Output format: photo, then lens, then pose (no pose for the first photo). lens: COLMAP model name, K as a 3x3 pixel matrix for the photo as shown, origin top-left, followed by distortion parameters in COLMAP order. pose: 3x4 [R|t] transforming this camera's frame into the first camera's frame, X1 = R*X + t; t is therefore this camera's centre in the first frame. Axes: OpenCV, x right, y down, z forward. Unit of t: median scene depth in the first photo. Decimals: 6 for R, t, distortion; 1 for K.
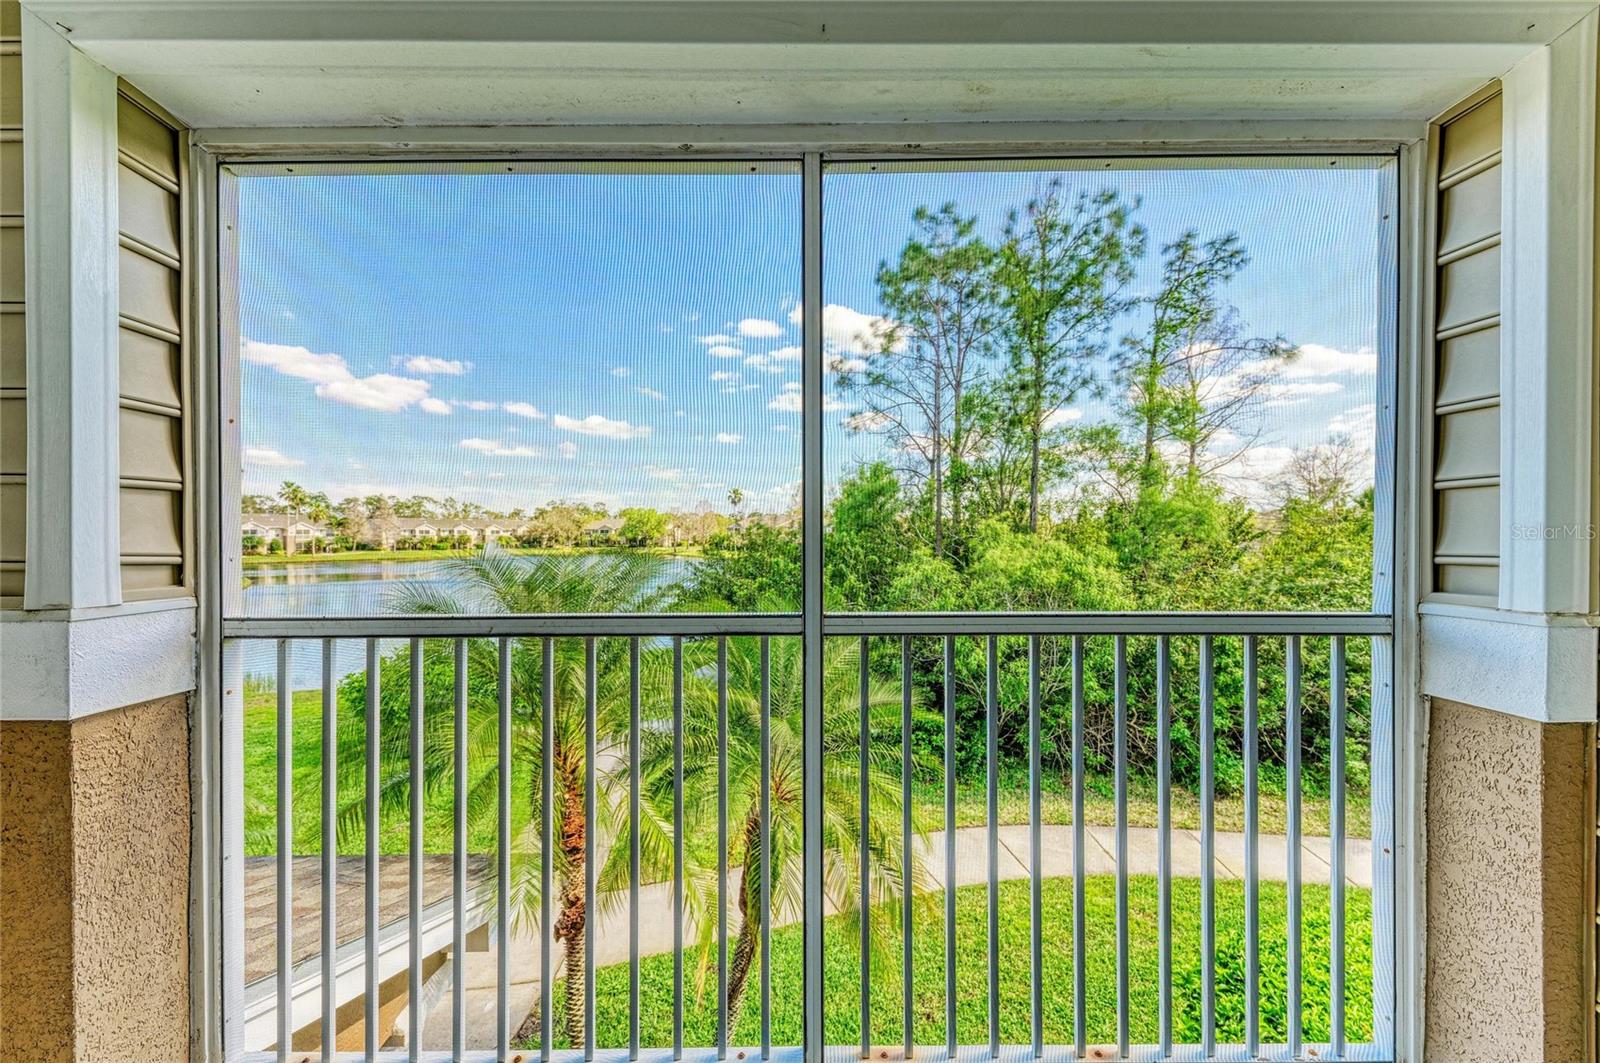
lens RADIAL K [[623.7, 0, 803.7], [0, 623.7, 545.0], [0, 0, 1]] dist [0.017433, -0.008717]
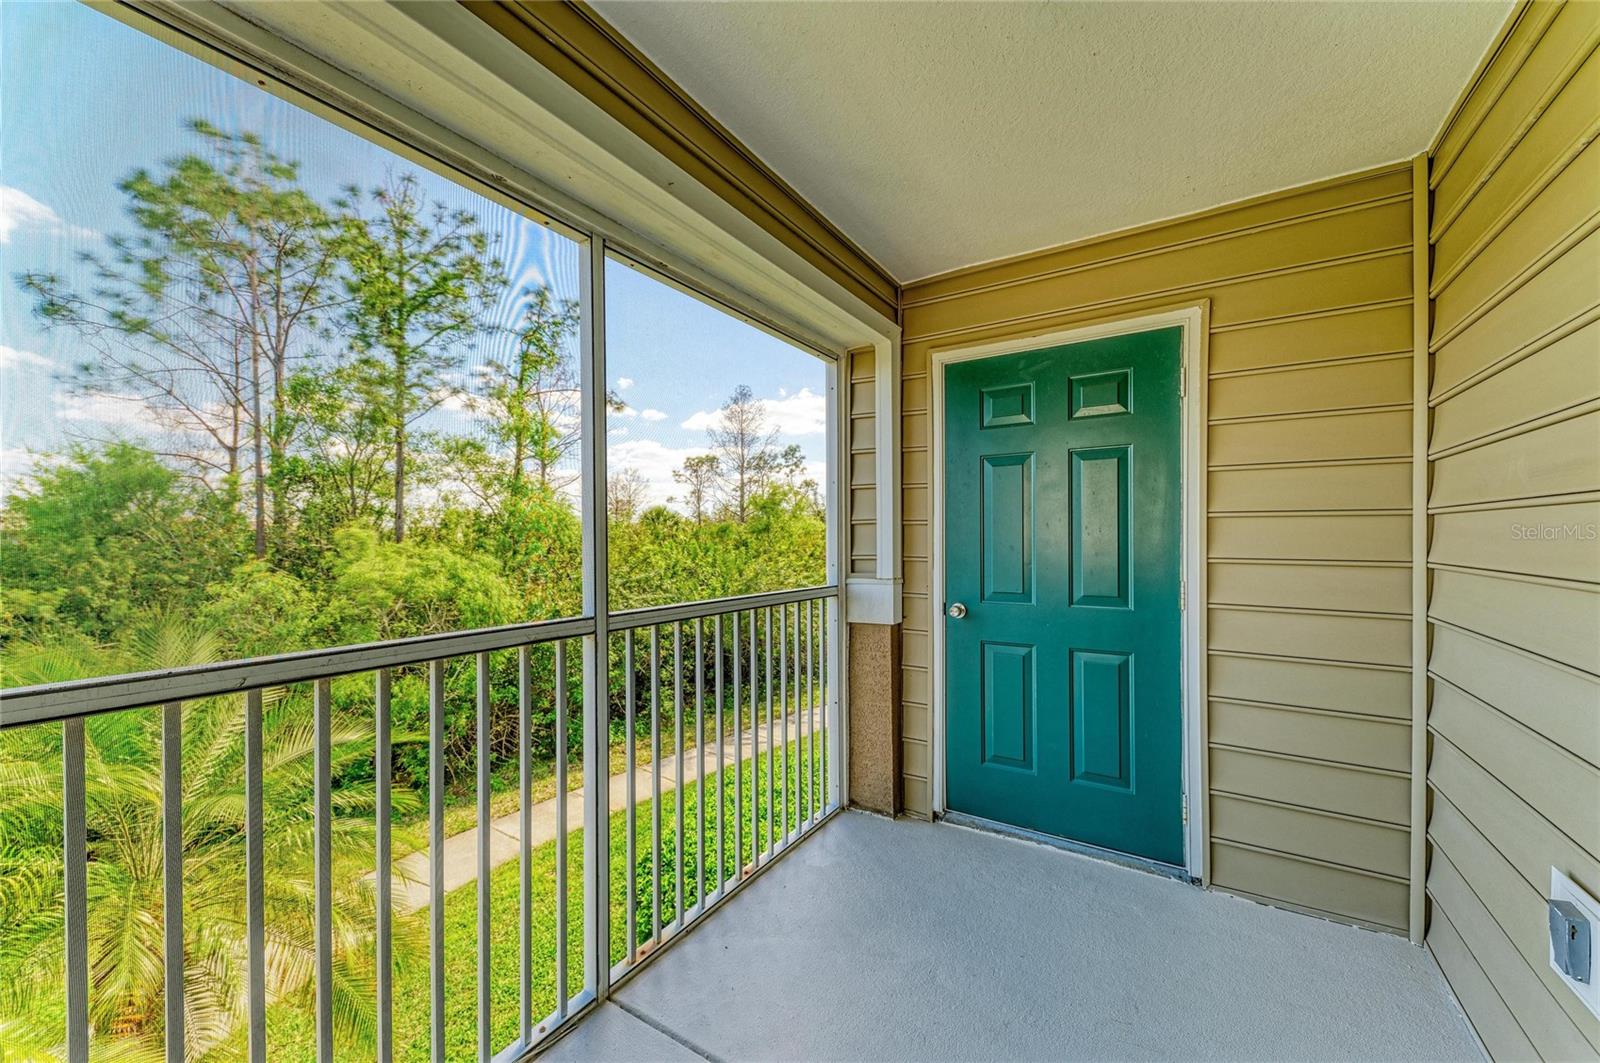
lens RADIAL K [[599.5, 0, 807.1], [0, 599.5, 540.7], [0, 0, 1]] dist [0.015988, -0.006470]
pose [[0.529614, 0.001156, 0.848238, -0.099133], [0.016388, 0.999798, -0.011594, -0.001152], [-0.848081, 0.020041, 0.529488, 0.005587]]
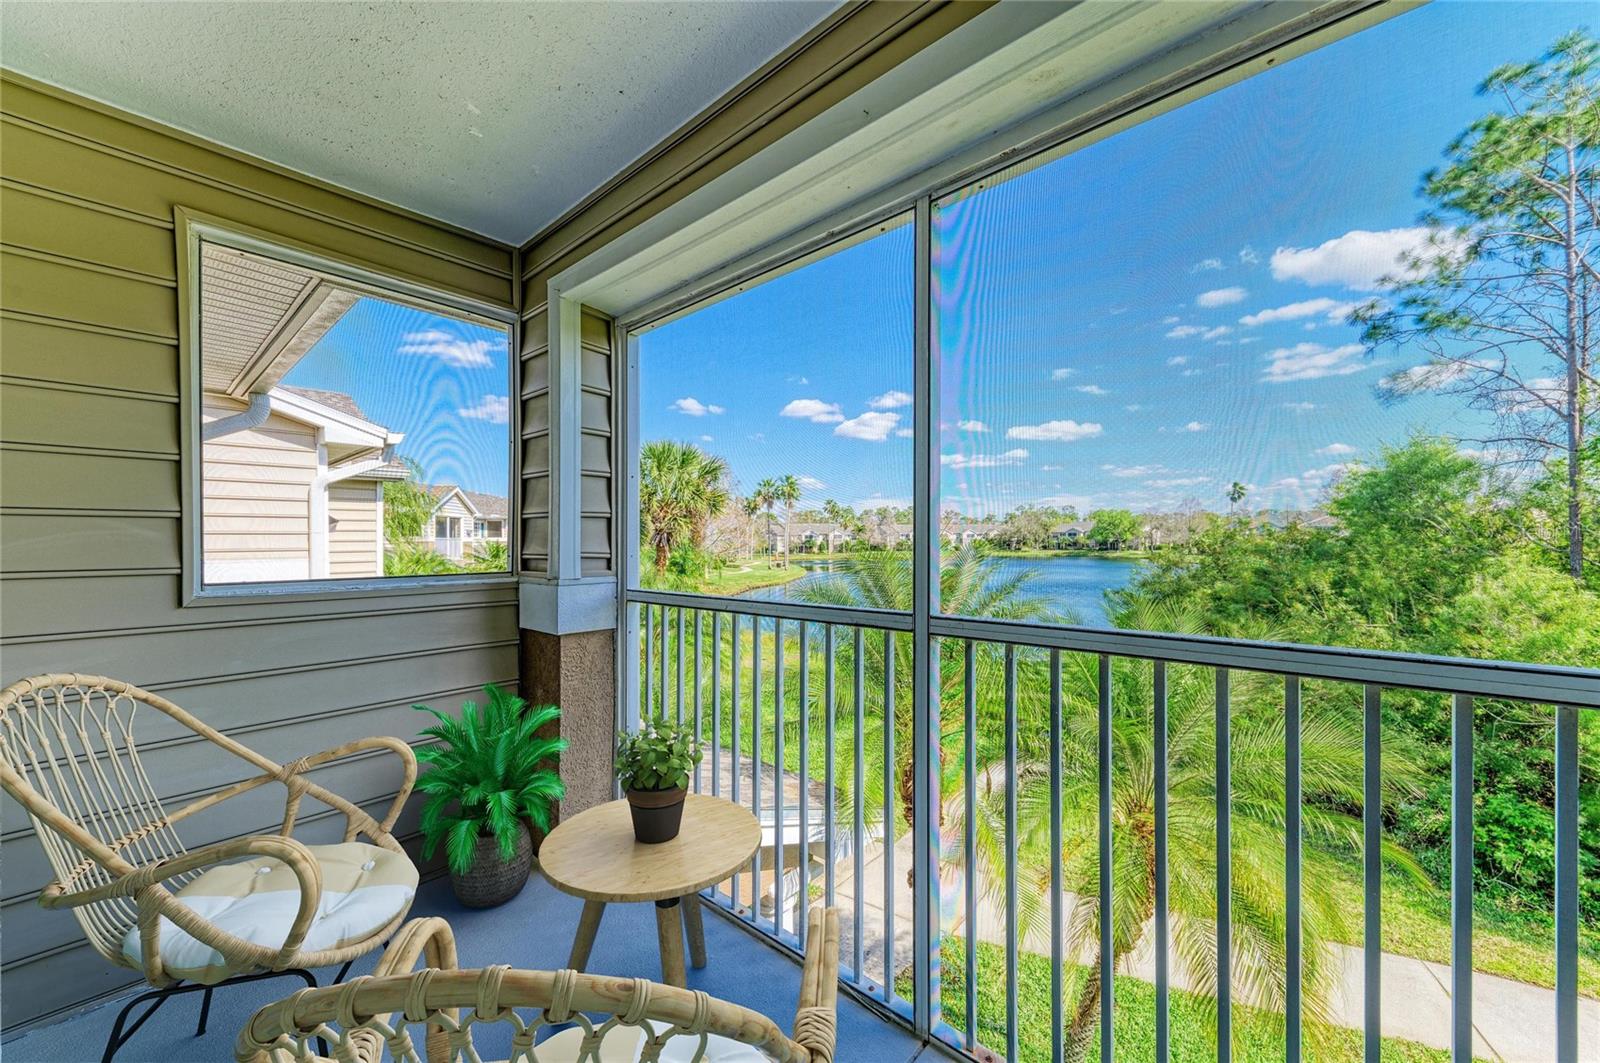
lens RADIAL K [[599.5, 0, 807.1], [0, 599.5, 540.7], [0, 0, 1]] dist [0.015988, -0.006470]
pose [[0.748770, -0.001083, -0.662829, 0.074497], [-0.006505, 0.999939, -0.008982, -0.000984], [0.662798, 0.011037, 0.748717, 0.009810]]
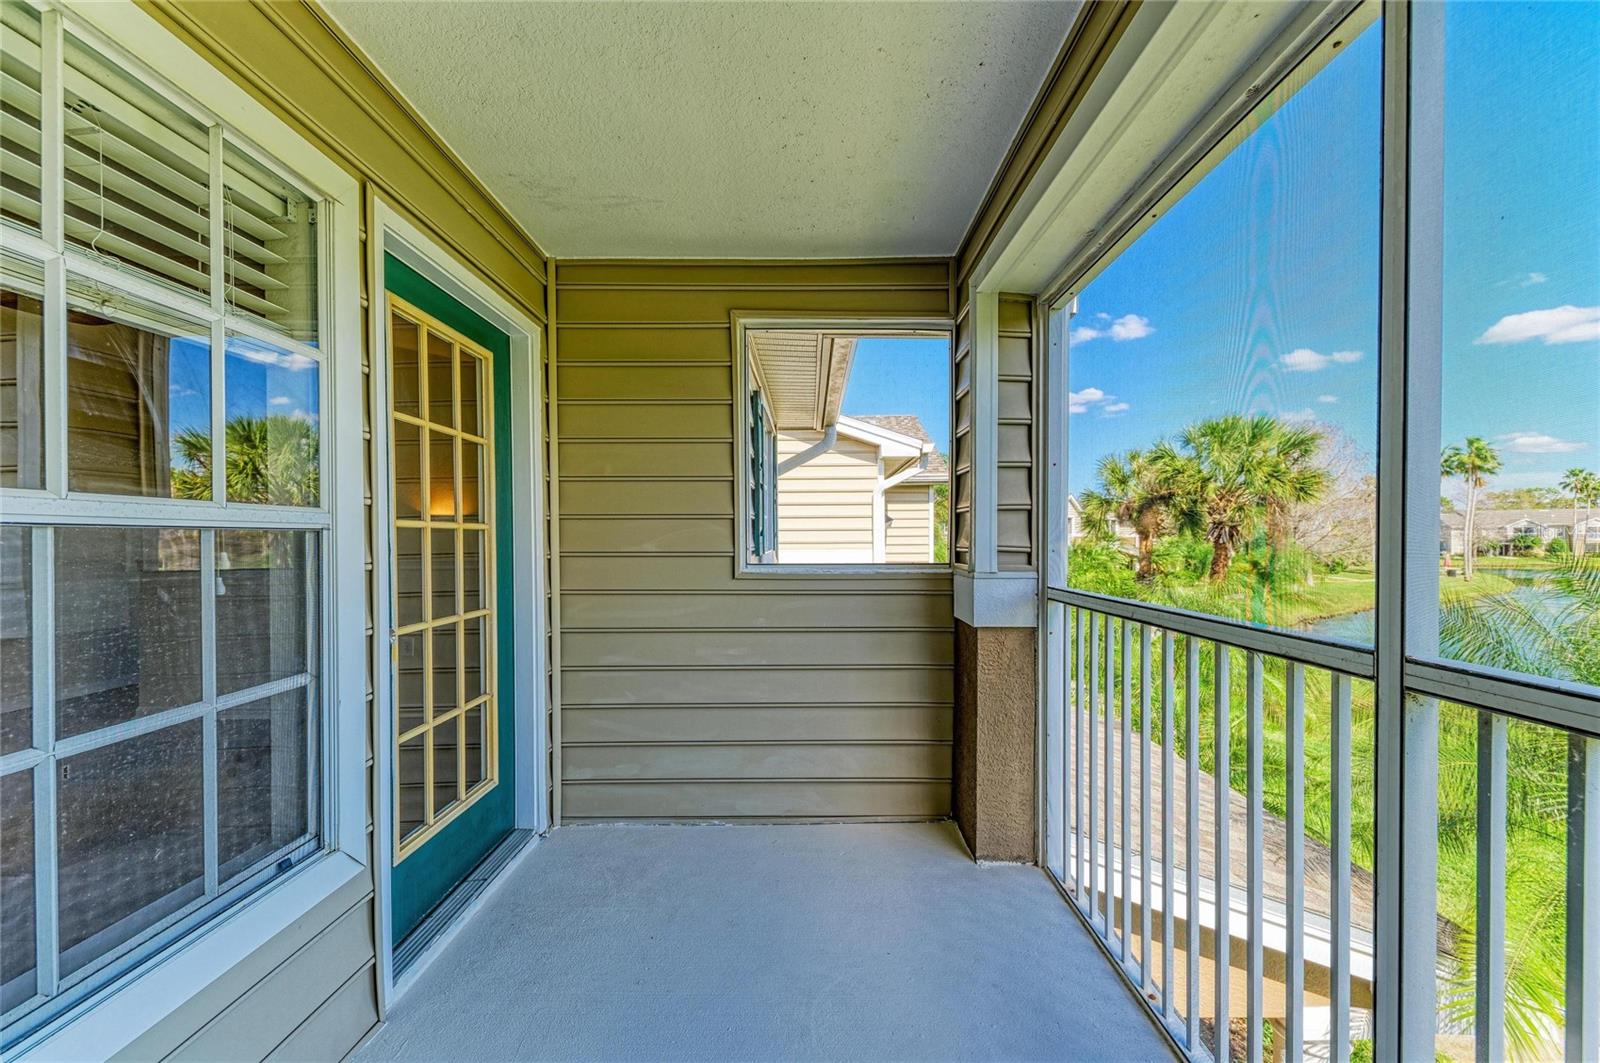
lens RADIAL K [[617.8, 0, 807.1], [0, 617.8, 541.6], [0, 0, 1]] dist [0.016237, -0.007703]
pose [[-0.006888, 0.007902, -0.999945, 0.089648], [-0.011977, 0.999896, 0.007984, -0.000669], [0.999905, 0.012031, -0.006793, 0.050898]]
